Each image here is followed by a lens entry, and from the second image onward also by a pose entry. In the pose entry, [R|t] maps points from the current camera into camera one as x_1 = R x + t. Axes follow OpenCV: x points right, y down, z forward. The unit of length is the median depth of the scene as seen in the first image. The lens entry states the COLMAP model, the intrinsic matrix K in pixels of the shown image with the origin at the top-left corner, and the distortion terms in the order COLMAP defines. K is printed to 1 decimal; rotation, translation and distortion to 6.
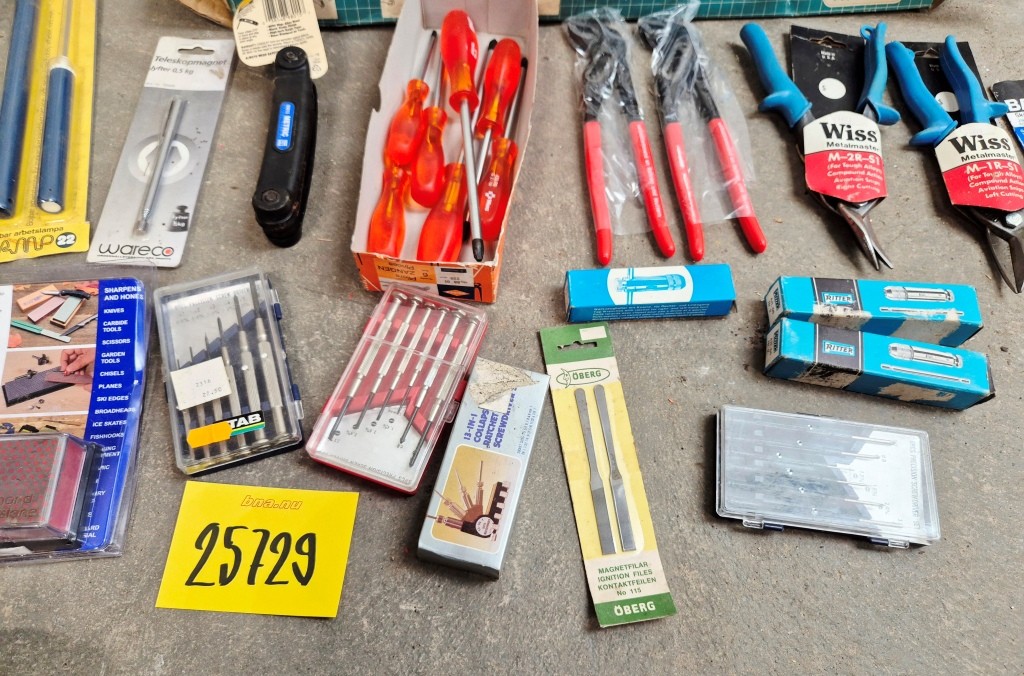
lens RADIAL K [[725.3, 0, 518.3], [0, 725.3, 386.3], [0, 0, 1]] dist [0.032997, -0.037622]
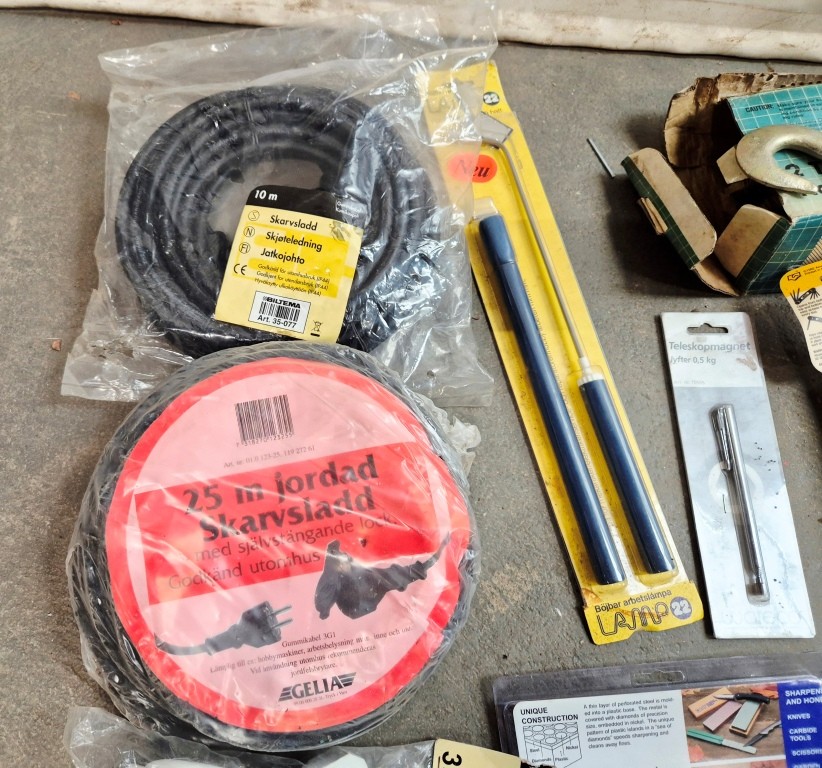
lens RADIAL K [[725.8, 0, 317.7], [0, 725.8, 398.3], [0, 0, 1]] dist [0.043749, -0.048127]
pose [[0.999141, -0.031304, -0.027140, -1.075020], [0.034494, 0.991377, 0.126420, -0.610550], [0.022948, -0.127248, 0.991605, 0.122831]]
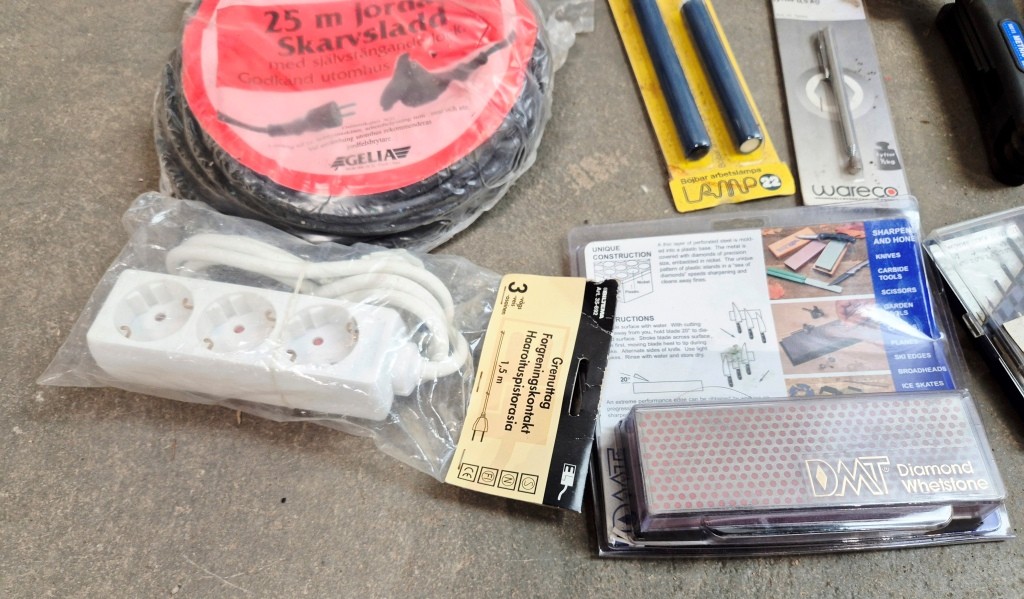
lens RADIAL K [[727.7, 0, 504.0], [0, 727.7, 374.6], [0, 0, 1]] dist [0.030007, -0.031496]
pose [[0.996447, 0.000818, -0.084223, -0.896203], [-0.002349, 0.999834, -0.018082, 0.051152], [0.084194, 0.018216, 0.996283, 0.100380]]
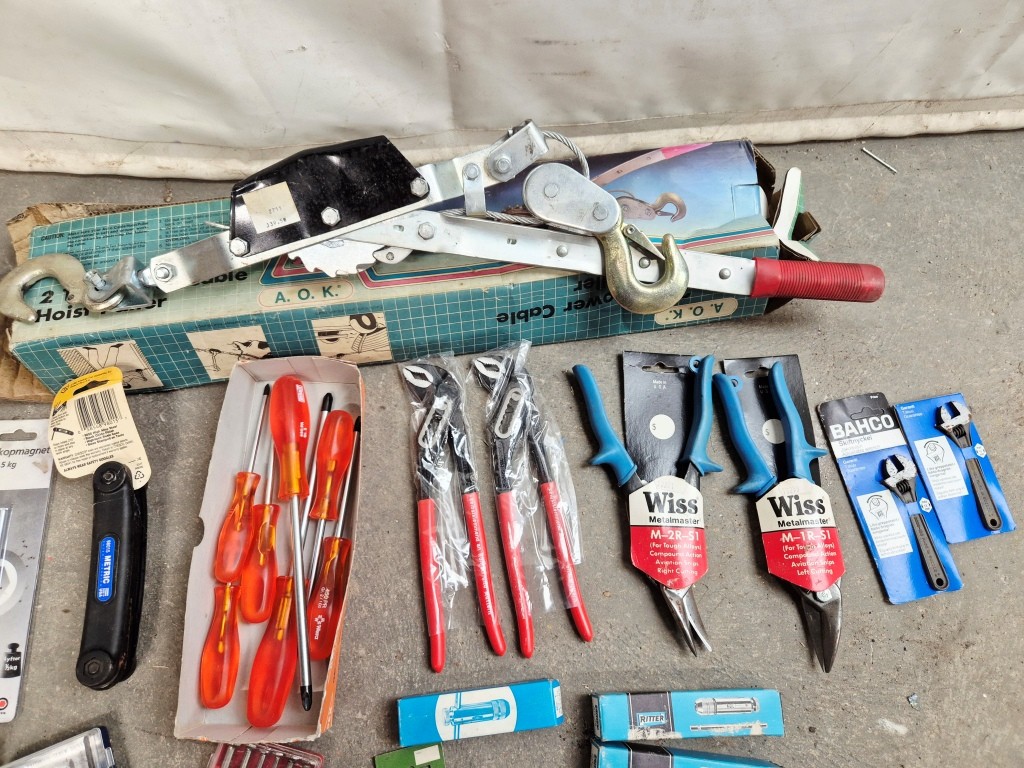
lens RADIAL K [[716.6, 0, 513.2], [0, 716.6, 387.7], [0, 0, 1]] dist [0.042010, -0.042495]
pose [[0.996888, -0.066388, 0.042505, 0.219778], [0.061558, 0.992426, 0.106307, -0.706651], [-0.049240, -0.103360, 0.993424, 0.015964]]
